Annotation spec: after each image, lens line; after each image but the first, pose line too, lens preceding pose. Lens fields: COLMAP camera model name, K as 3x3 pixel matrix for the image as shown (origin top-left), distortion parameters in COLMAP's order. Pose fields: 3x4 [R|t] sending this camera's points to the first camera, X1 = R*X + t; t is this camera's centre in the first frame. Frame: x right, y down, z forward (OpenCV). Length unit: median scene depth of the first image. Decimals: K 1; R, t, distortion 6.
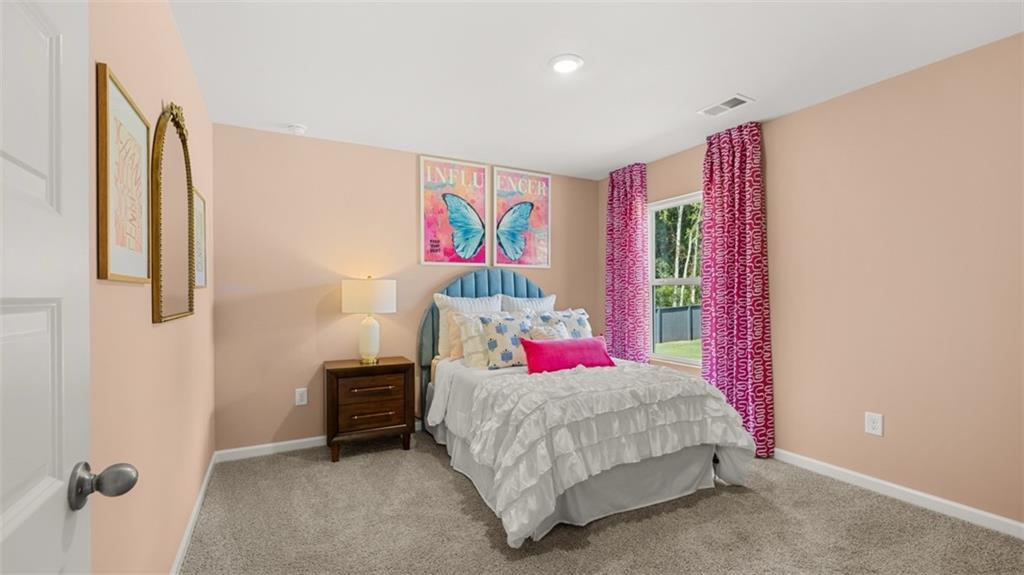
lens RADIAL K [[431.6, 0, 506.0], [0, 431.6, 291.3], [0, 0, 1]] dist [0.000083, 0.000060]
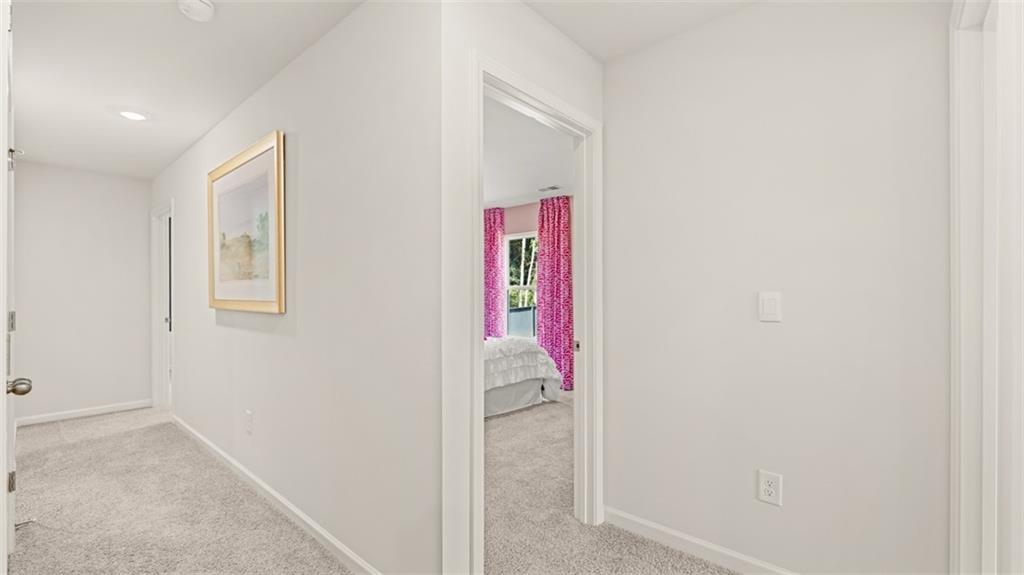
lens RADIAL K [[431.6, 0, 506.0], [0, 431.6, 291.3], [0, 0, 1]] dist [0.000083, 0.000060]
pose [[0.942875, 0.006126, 0.333089, -0.213138], [-0.004960, 0.999978, -0.004349, -0.003004], [-0.333109, 0.002448, 0.942885, -0.530211]]
